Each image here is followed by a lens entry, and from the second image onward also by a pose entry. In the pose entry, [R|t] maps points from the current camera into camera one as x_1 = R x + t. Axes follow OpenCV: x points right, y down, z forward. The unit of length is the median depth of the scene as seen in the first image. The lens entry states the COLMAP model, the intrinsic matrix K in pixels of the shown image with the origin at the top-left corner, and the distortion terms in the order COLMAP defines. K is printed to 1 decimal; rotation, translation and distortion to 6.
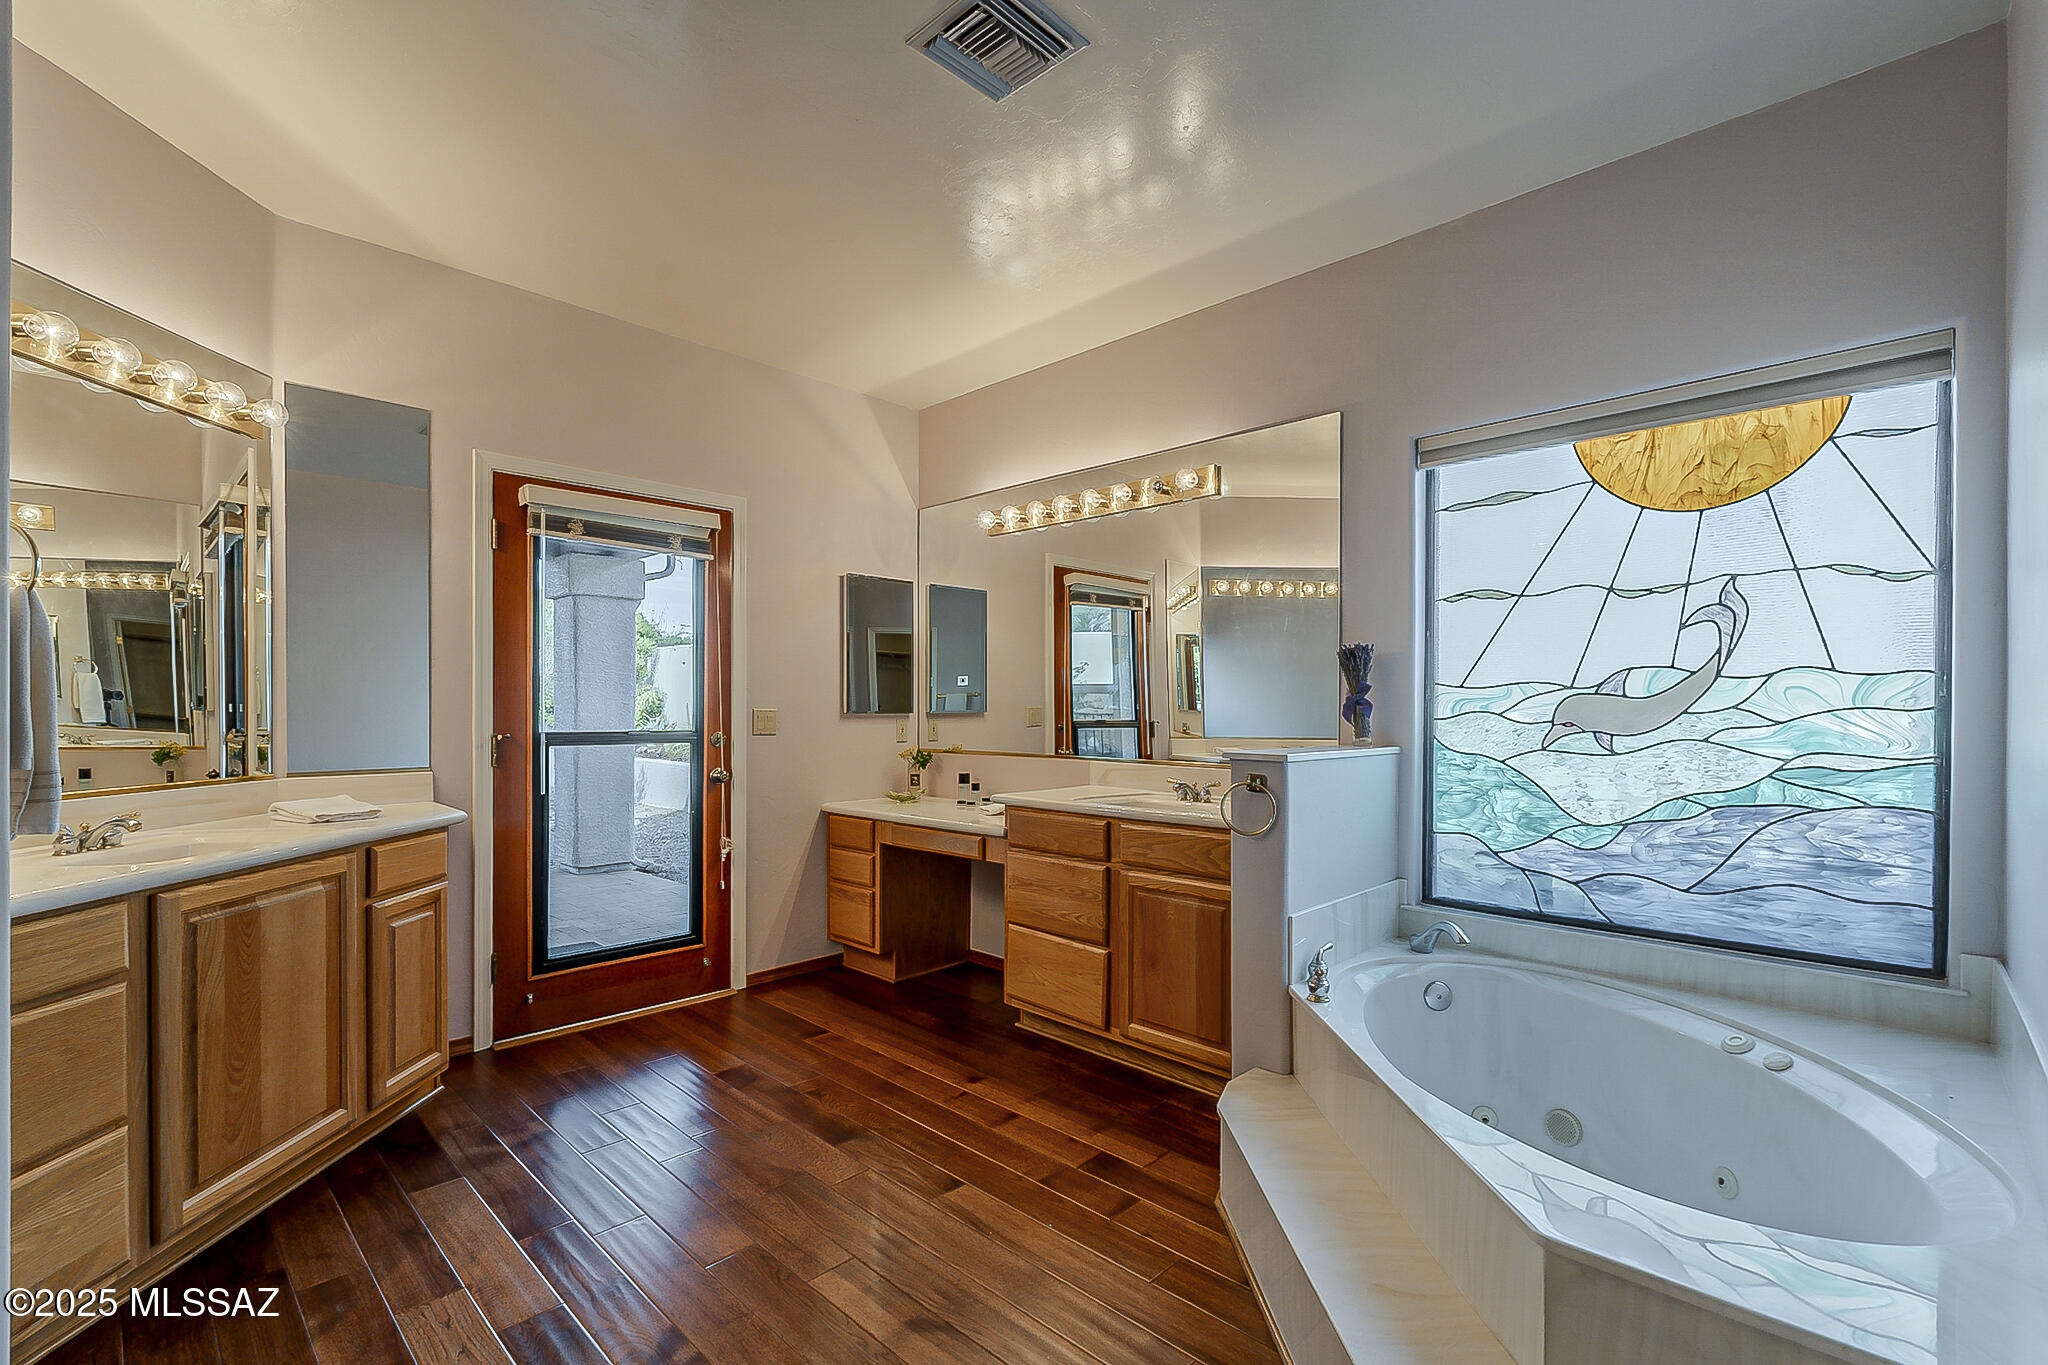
lens RADIAL K [[896.0, 0, 1023.6], [0, 896.0, 703.0], [0, 0, 1]] dist [0.001138, -0.000090]
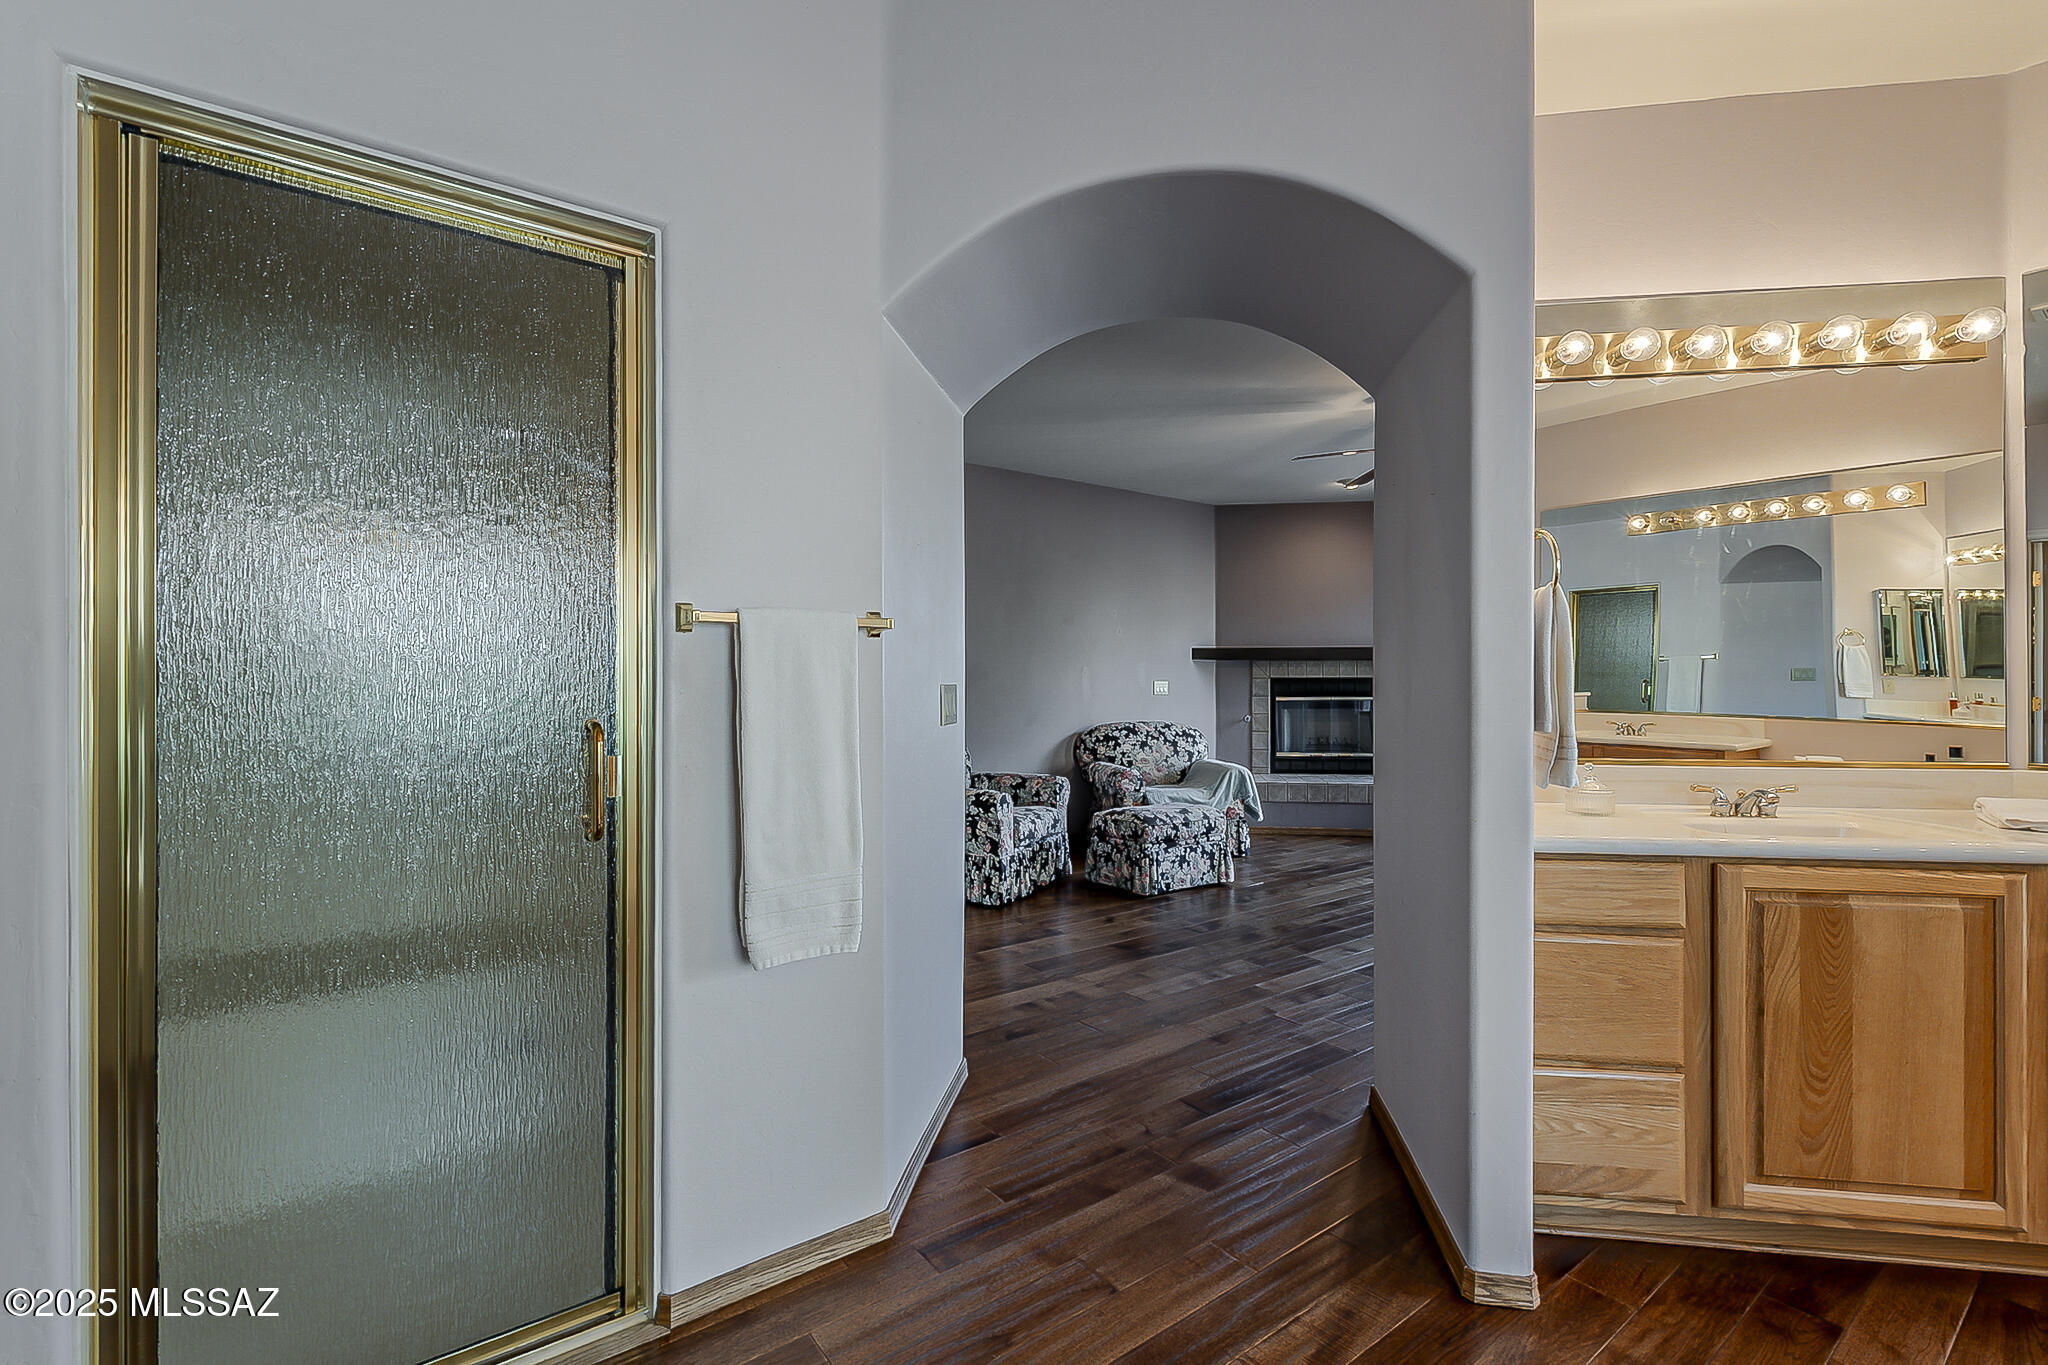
lens RADIAL K [[896.0, 0, 1023.1], [0, 896.0, 680.8], [0, 0, 1]] dist [0.001138, -0.000090]
pose [[-0.159473, -0.005072, -0.987189, 0.154962], [0.006368, 0.999961, -0.006166, 0.005372], [0.987182, -0.007270, -0.159434, 0.352780]]
